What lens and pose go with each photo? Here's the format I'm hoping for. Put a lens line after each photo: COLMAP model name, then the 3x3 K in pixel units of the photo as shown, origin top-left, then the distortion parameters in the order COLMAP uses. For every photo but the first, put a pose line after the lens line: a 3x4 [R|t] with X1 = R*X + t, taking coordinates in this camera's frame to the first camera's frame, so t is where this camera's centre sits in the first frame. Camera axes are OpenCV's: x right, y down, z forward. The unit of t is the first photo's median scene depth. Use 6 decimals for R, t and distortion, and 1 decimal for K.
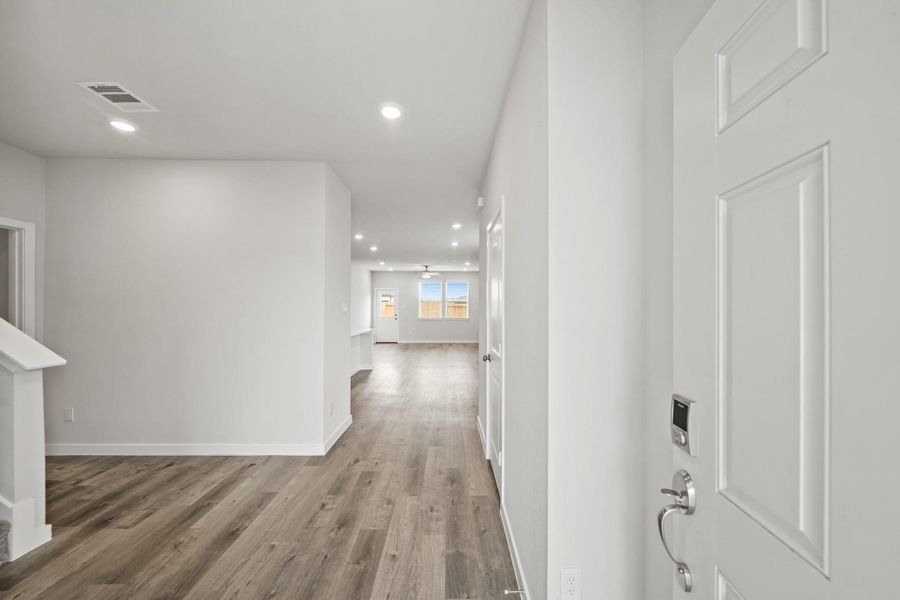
lens RADIAL K [[322.7, 0, 454.2], [0, 322.7, 308.7], [0, 0, 1]] dist [-0.009142, 0.000980]
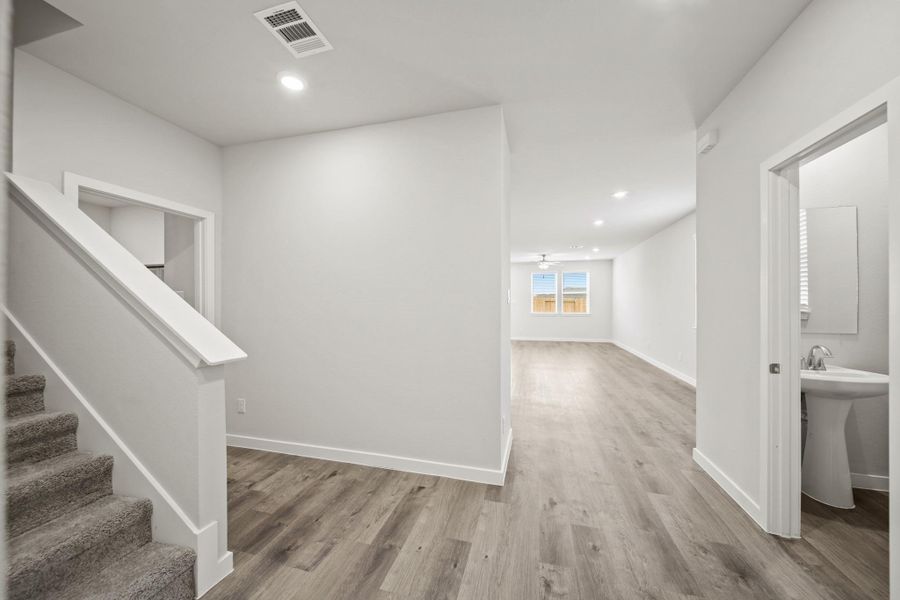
lens RADIAL K [[322.7, 0, 448.5], [0, 322.7, 307.6], [0, 0, 1]] dist [-0.009142, 0.000980]
pose [[0.959452, 0.004326, -0.281837, -0.371686], [-0.002096, 0.999964, 0.008212, 0.029746], [0.281863, -0.007288, 0.959427, 0.272790]]
